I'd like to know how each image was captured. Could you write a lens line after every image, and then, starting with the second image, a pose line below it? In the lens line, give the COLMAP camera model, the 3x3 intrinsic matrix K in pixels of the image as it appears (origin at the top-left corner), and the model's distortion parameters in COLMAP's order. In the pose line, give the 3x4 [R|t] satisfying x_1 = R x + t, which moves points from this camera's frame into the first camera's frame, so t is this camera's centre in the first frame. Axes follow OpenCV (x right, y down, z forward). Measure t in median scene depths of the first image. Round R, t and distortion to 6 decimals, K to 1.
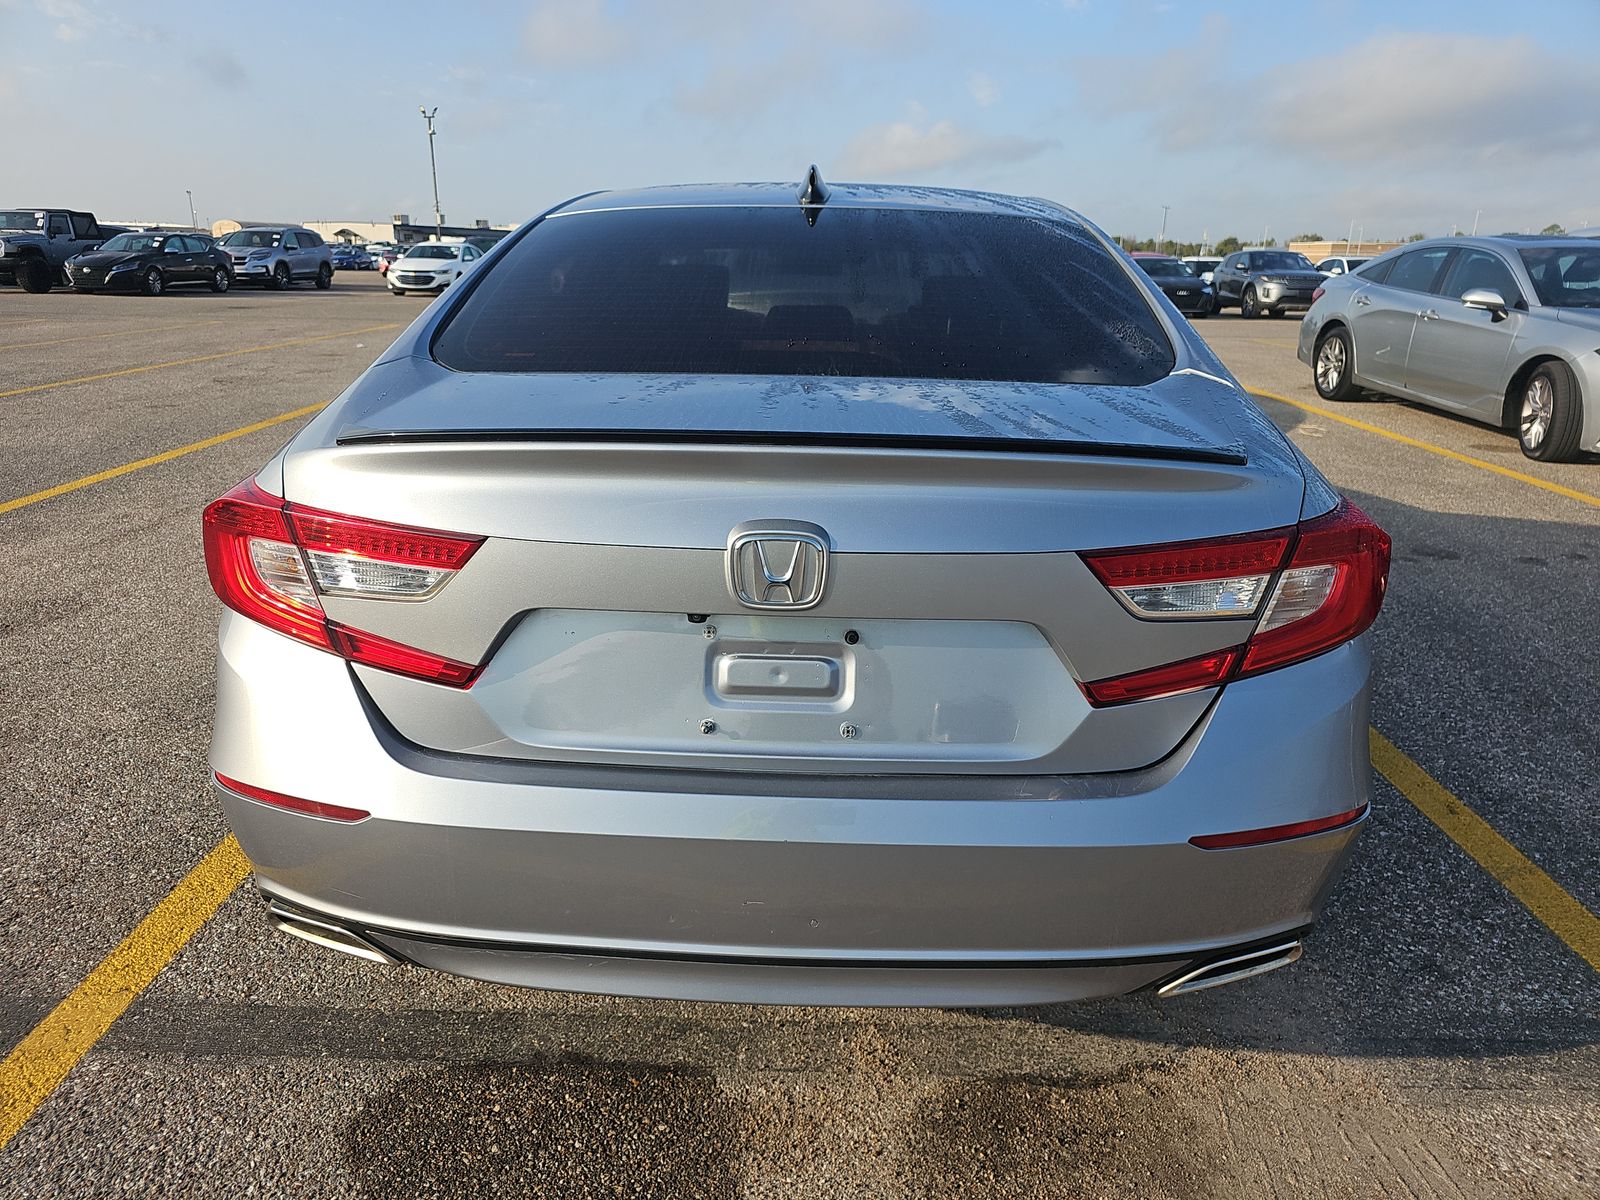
lens RADIAL K [[1069.0, 0, 792.3], [0, 1069.0, 597.0], [0, 0, 1]] dist [0.021746, -0.026334]
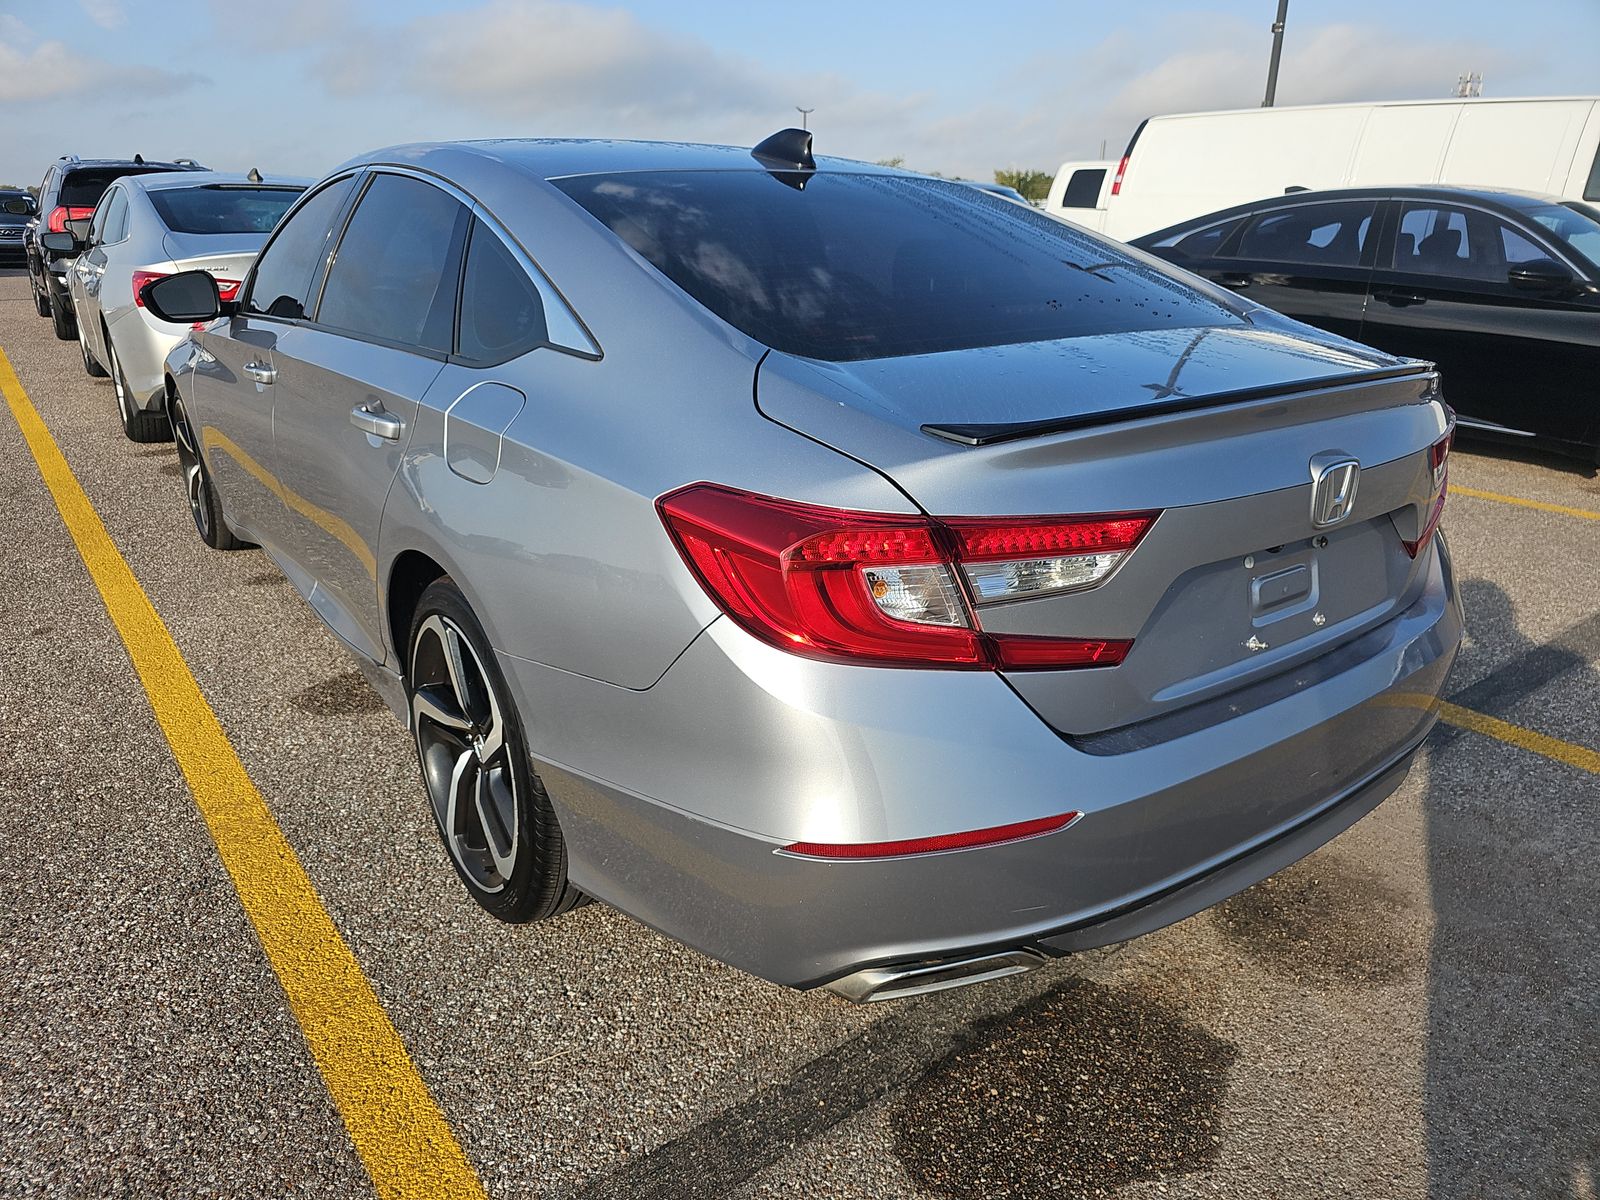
lens RADIAL K [[1069.0, 0, 799.5], [0, 1069.0, 602.5], [0, 0, 1]] dist [0.021746, -0.026334]
pose [[0.775532, -0.214527, 0.593740, -0.960342], [0.187981, 0.976303, 0.107217, -0.117910], [-0.602672, 0.028462, 0.797482, 0.311563]]
